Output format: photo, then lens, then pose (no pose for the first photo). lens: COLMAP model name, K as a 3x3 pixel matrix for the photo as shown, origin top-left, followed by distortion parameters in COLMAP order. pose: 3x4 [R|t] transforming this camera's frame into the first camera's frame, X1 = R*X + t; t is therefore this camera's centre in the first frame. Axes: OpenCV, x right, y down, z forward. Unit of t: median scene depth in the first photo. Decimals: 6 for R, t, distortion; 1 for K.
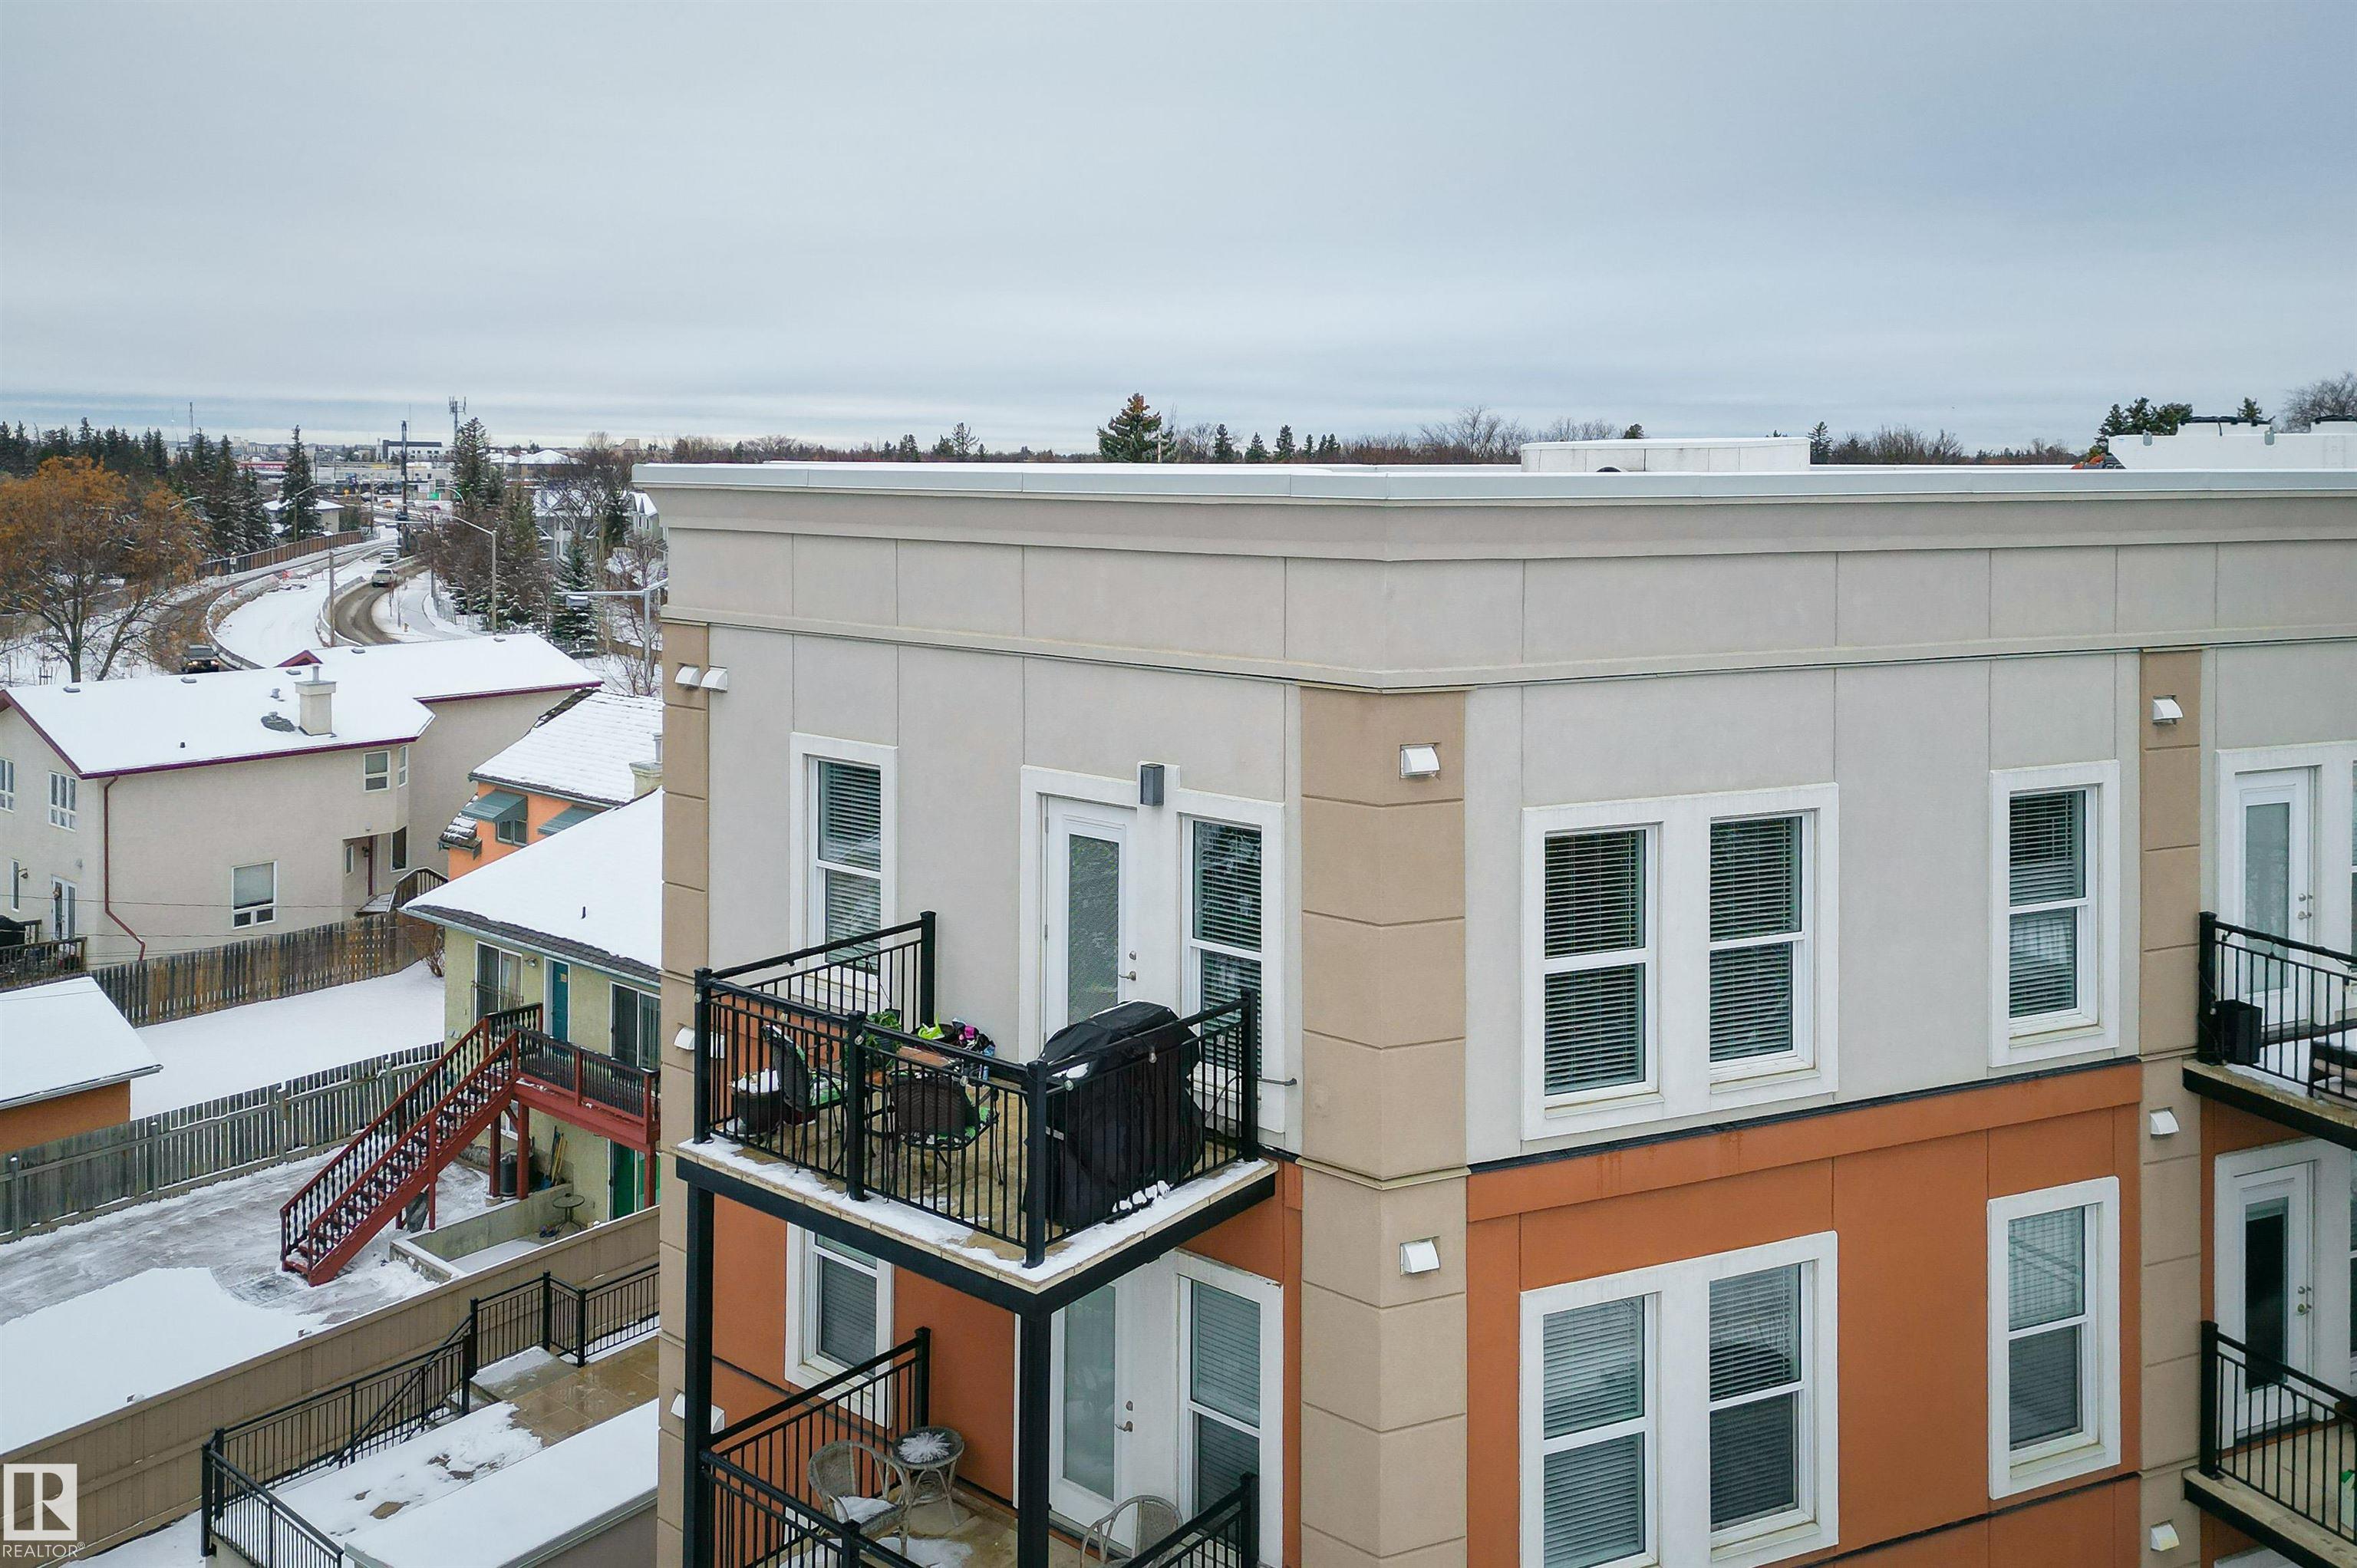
lens RADIAL K [[1836.6, 0, 1200.2], [0, 1836.6, 570.9], [0, 0, 1]] dist [0.065816, -0.030289]
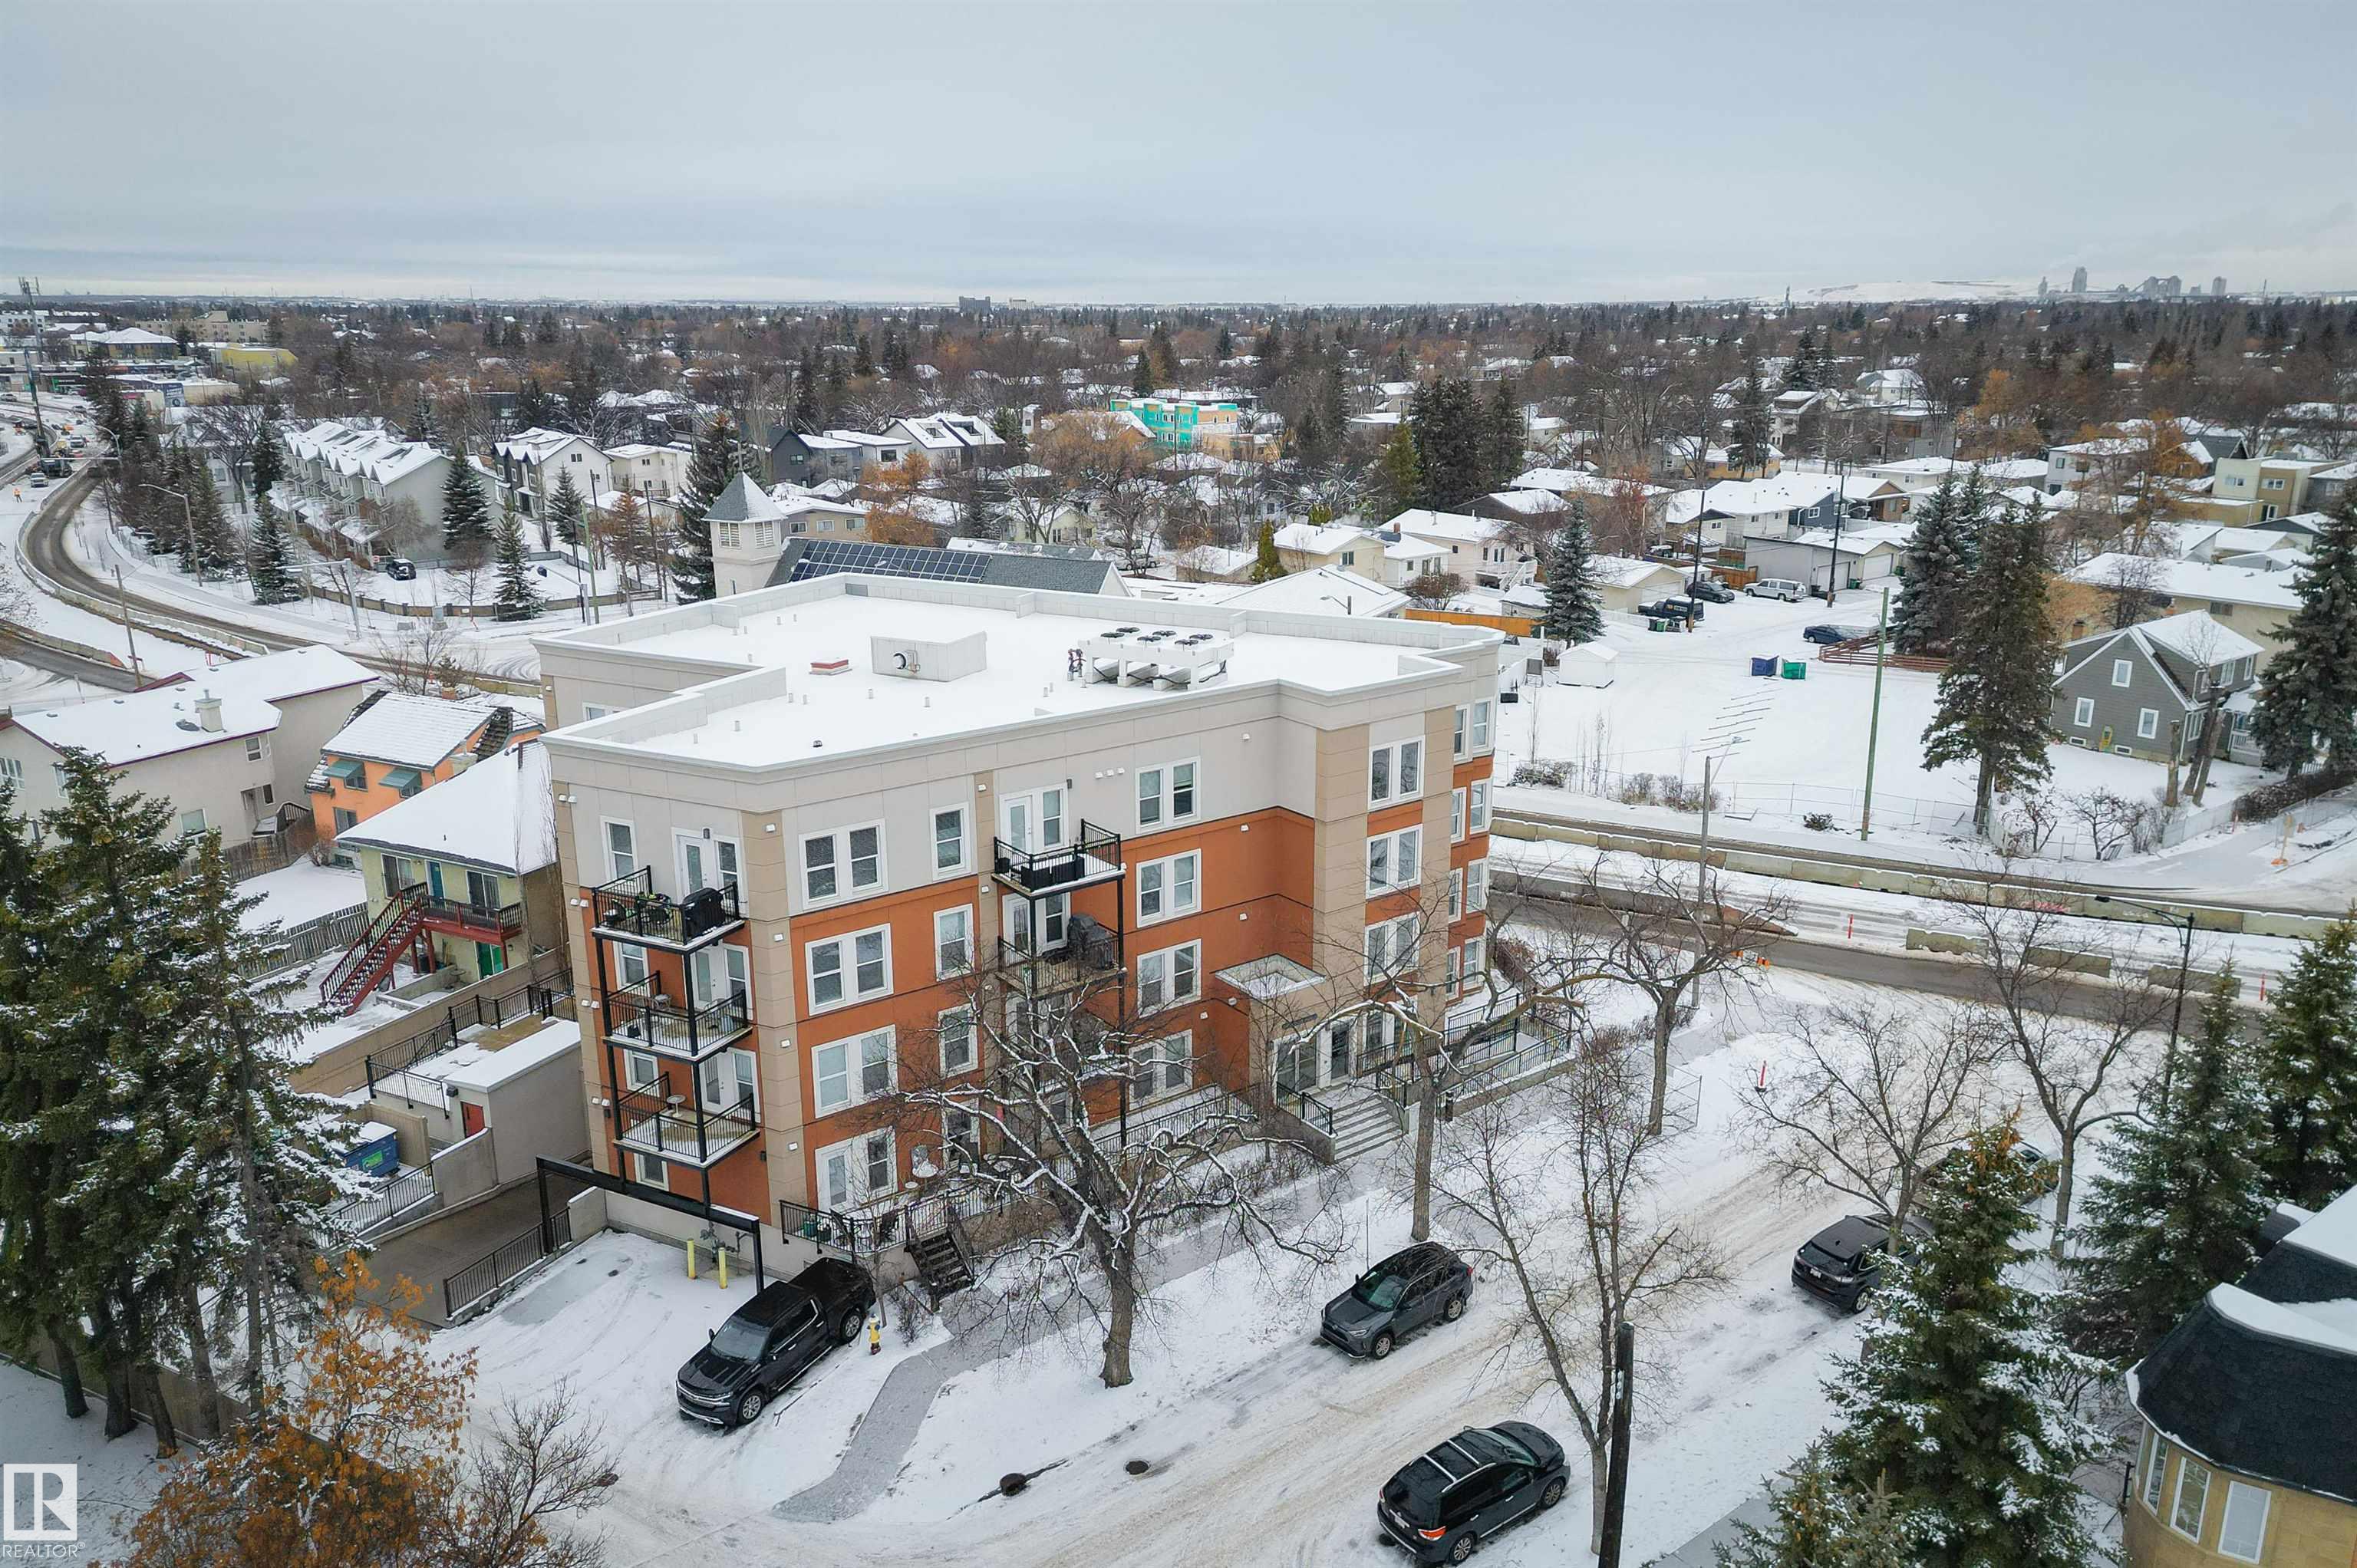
lens RADIAL K [[1702.9, 0, 1184.7], [0, 1702.9, 755.1], [0, 0, 1]] dist [0.085126, -0.085373]
pose [[0.978293, -0.067598, 0.195890, 0.239715], [0.025481, 0.977366, 0.210017, -0.712626], [-0.205653, -0.200467, 0.957873, -2.428532]]
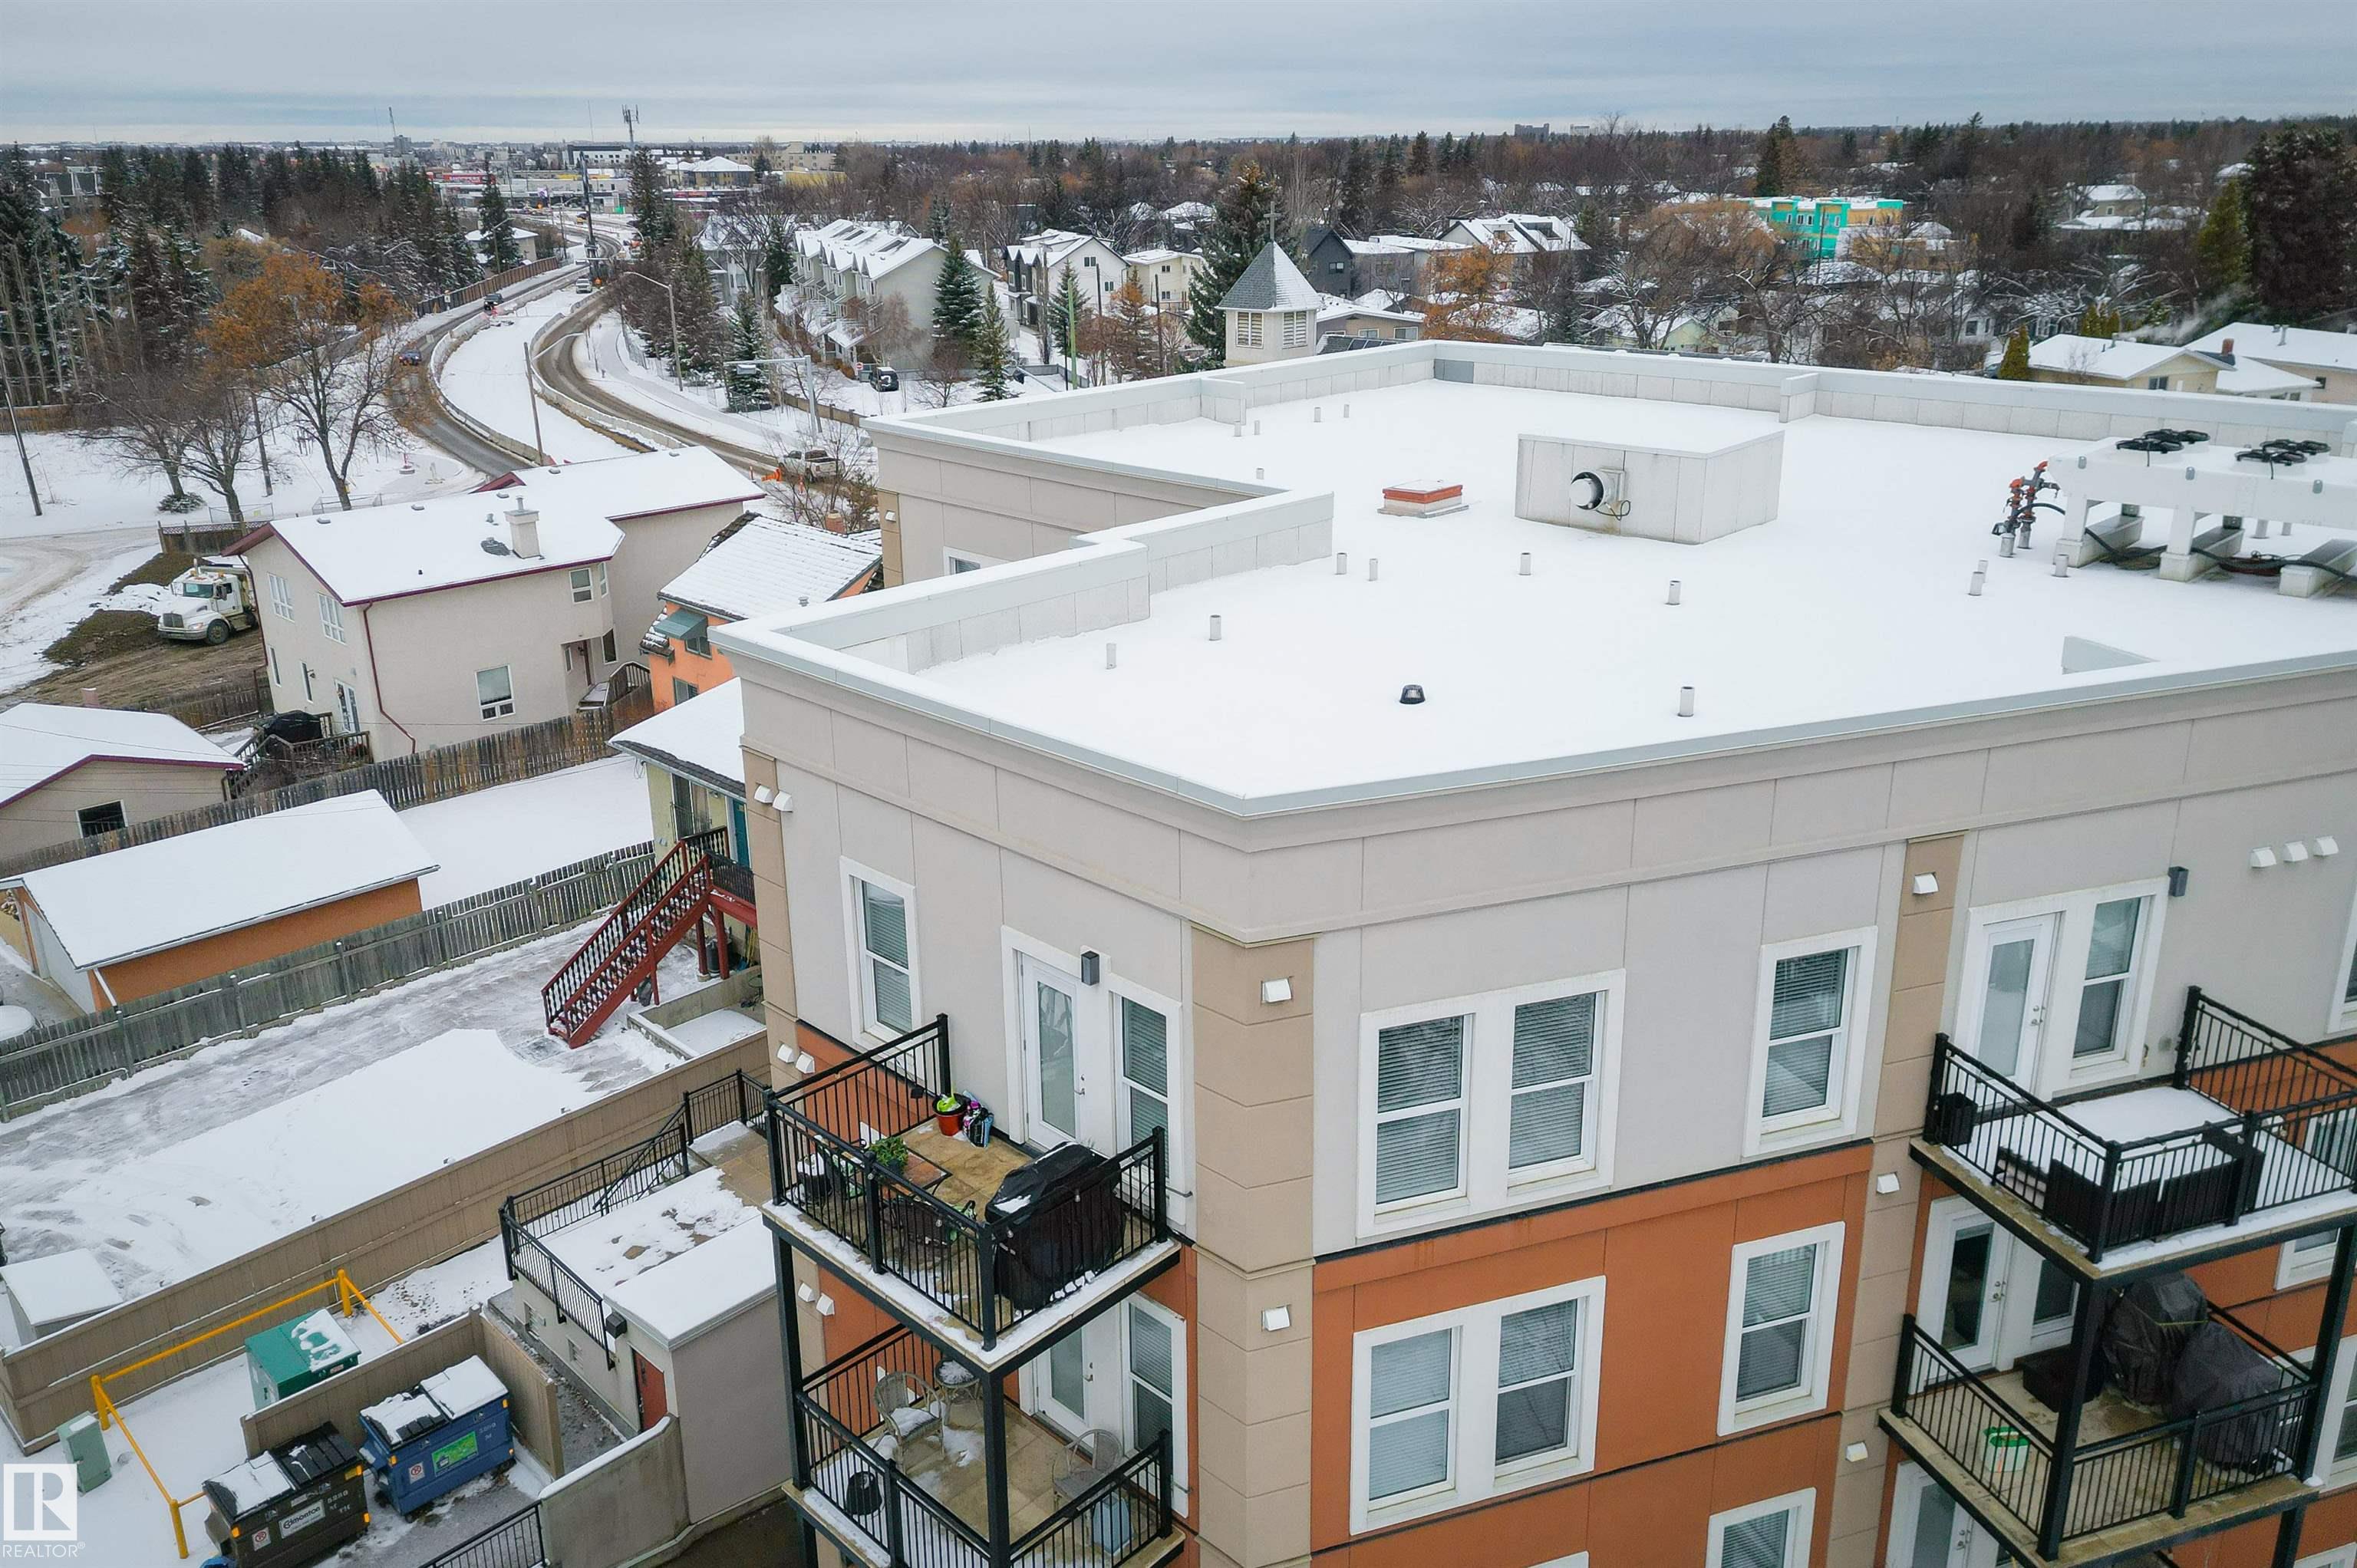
lens RADIAL K [[1702.9, 0, 1184.7], [0, 1702.9, 755.1], [0, 0, 1]] dist [0.085126, -0.085373]
pose [[0.995630, 0.009496, -0.092903, 0.135313], [0.017080, 0.959522, 0.281115, -0.329707], [0.091812, -0.281473, 0.955167, -0.103956]]
